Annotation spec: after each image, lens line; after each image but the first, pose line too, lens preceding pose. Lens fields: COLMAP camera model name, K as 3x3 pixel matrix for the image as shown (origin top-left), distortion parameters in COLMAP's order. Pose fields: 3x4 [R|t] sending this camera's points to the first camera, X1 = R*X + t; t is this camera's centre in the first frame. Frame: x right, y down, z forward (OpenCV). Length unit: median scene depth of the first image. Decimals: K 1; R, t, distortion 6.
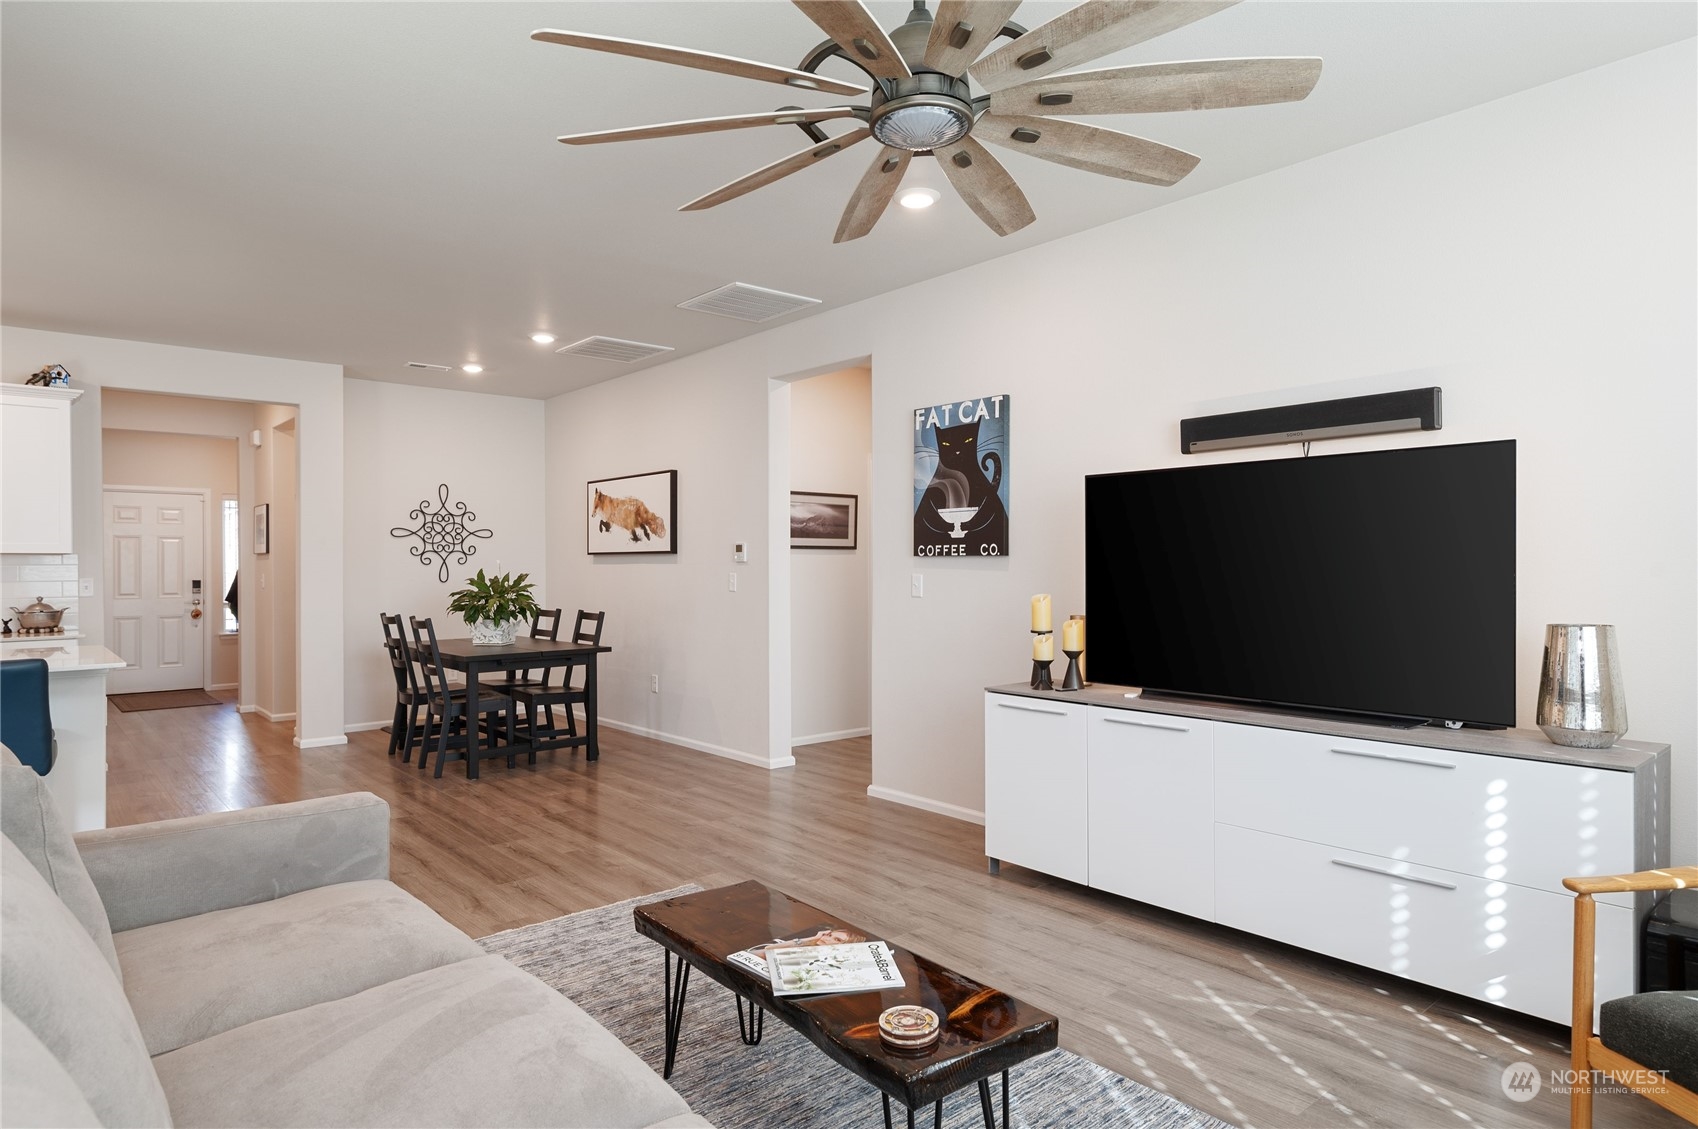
lens RADIAL K [[972.6, 0, 845.3], [0, 972.6, 566.3], [0, 0, 1]] dist [0.020732, -0.008986]
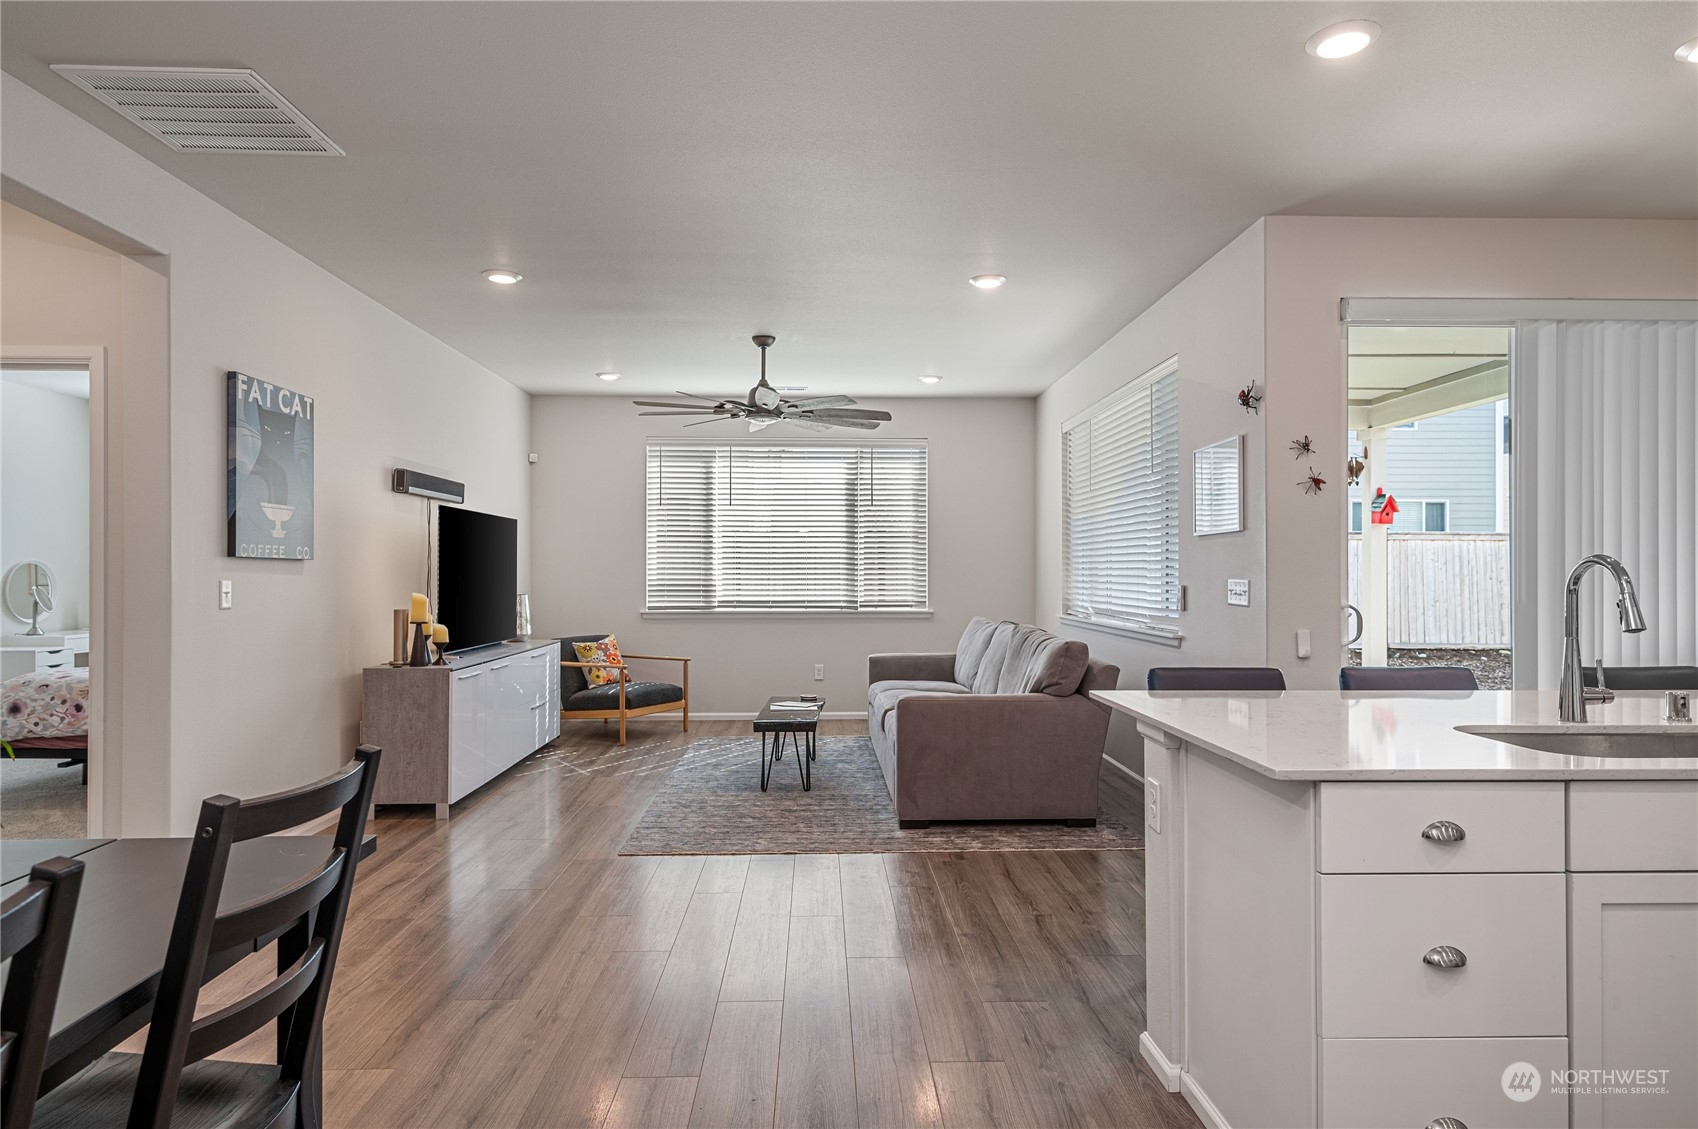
lens RADIAL K [[972.6, 0, 848.3], [0, 972.6, 566.5], [0, 0, 1]] dist [0.020732, -0.008986]
pose [[-0.776659, 0.010350, 0.629836, -0.875619], [0.006032, 0.999941, -0.008995, 0.008309], [-0.629892, -0.003187, -0.776676, 1.401948]]
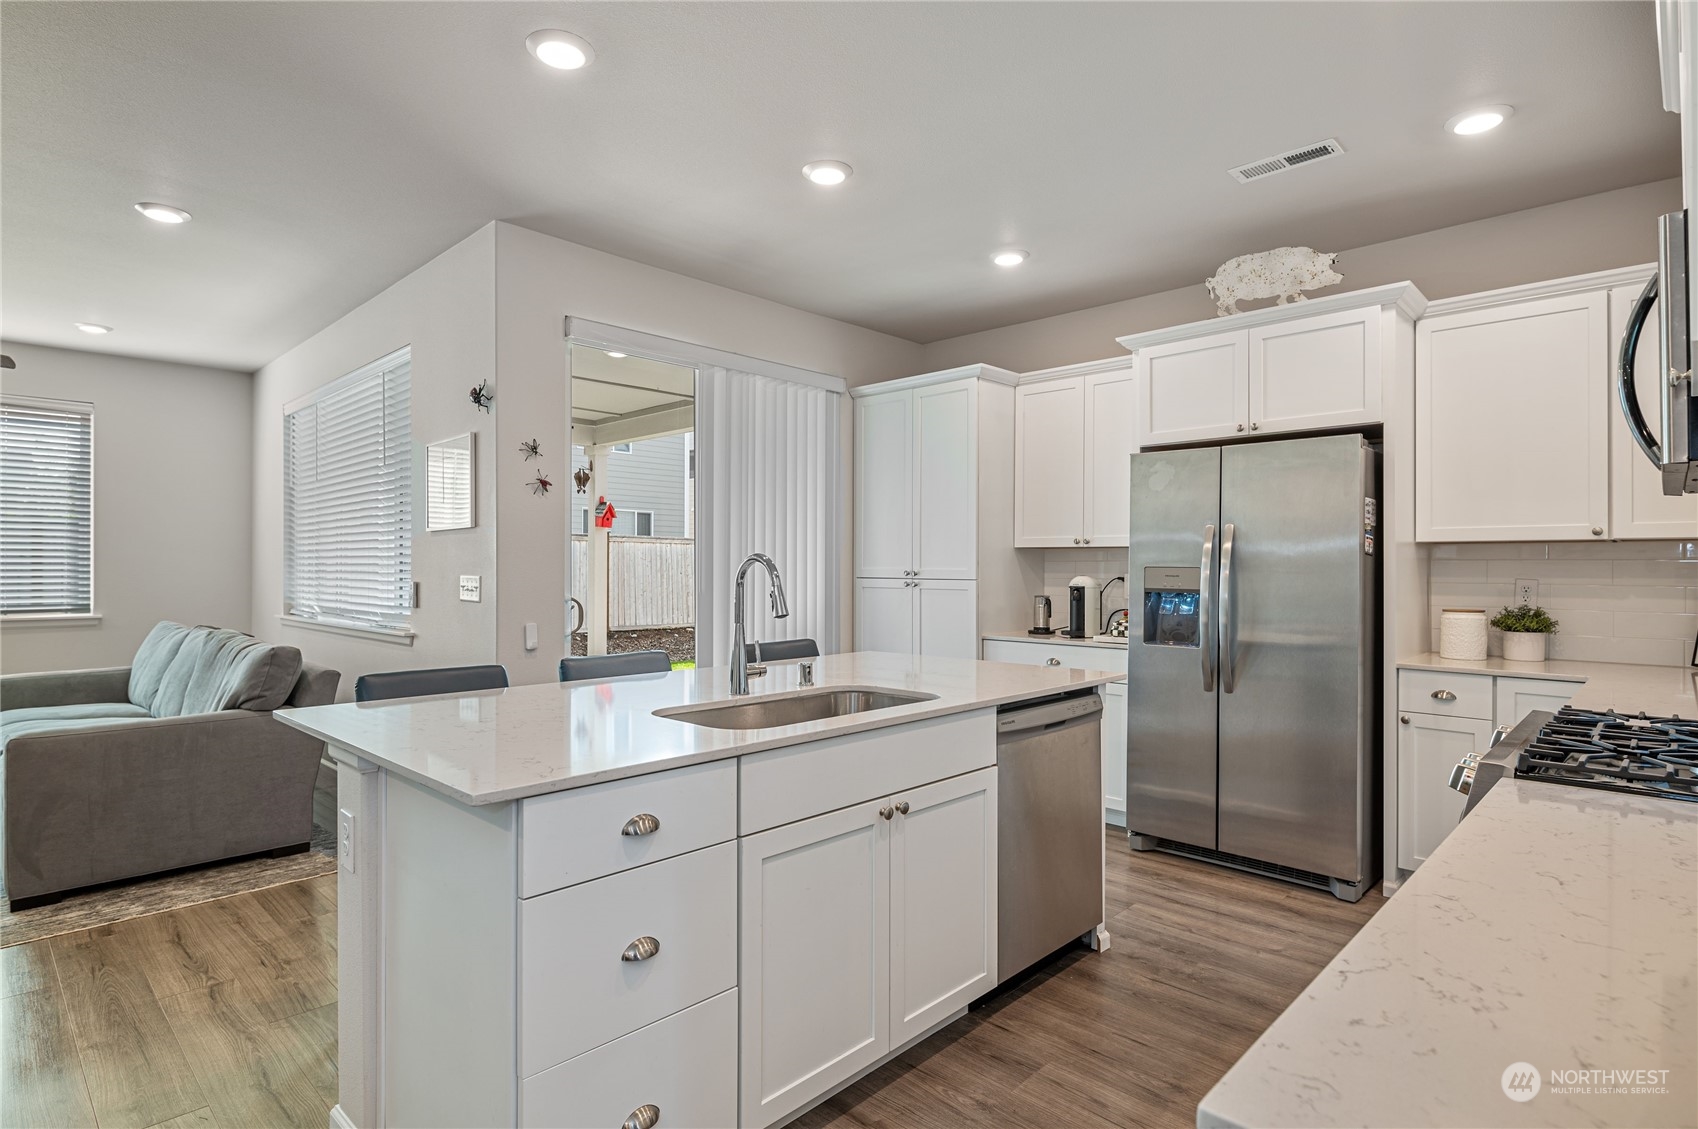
lens RADIAL K [[867.9, 0, 852.5], [0, 867.9, 565.5], [0, 0, 1]] dist [0.001044, -0.005535]
pose [[-0.995566, 0.005993, -0.093872, -0.865855], [0.006170, 0.999980, -0.001590, 0.008512], [0.093860, -0.002163, -0.995583, 1.309251]]
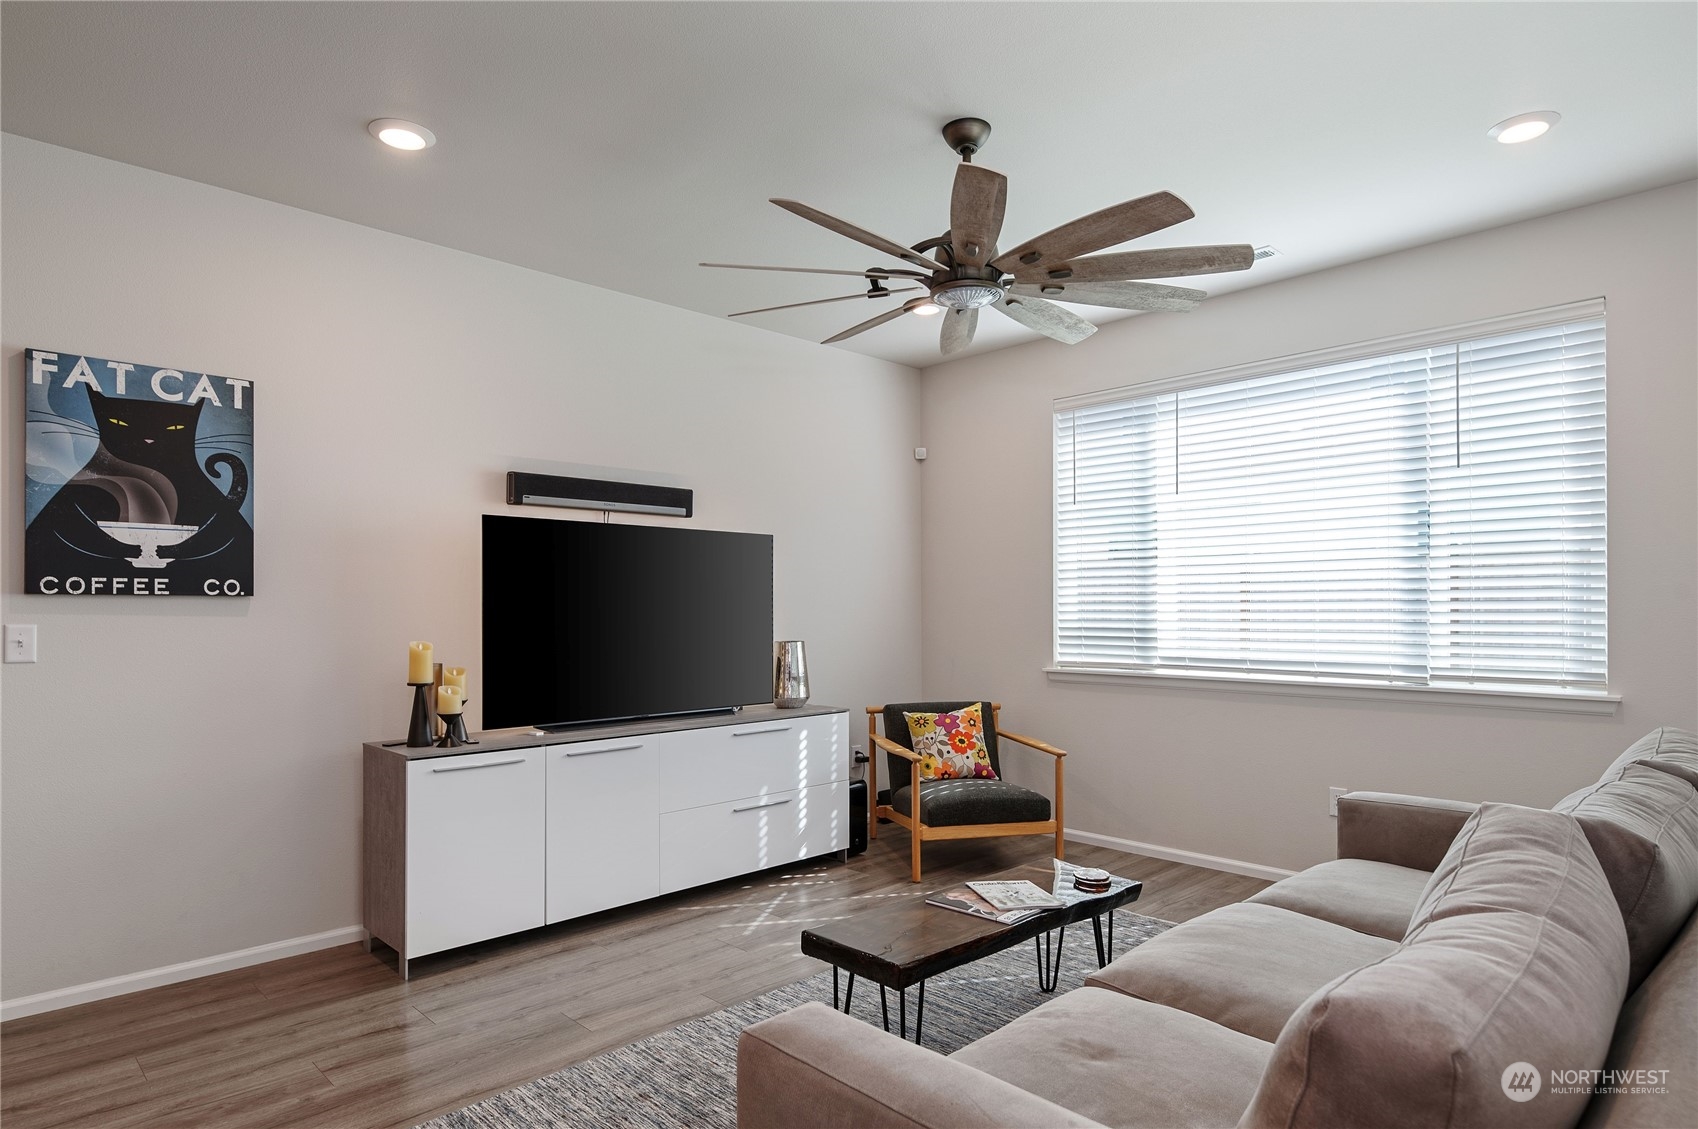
lens RADIAL K [[952.2, 0, 854.3], [0, 952.2, 613.7], [0, 0, 1]] dist [0.014939, -0.007547]
pose [[-0.061400, 0.001412, 0.998112, -0.586369], [0.006593, 0.999978, -0.001009, 0.006318], [-0.998091, 0.006518, -0.061408, 0.571112]]
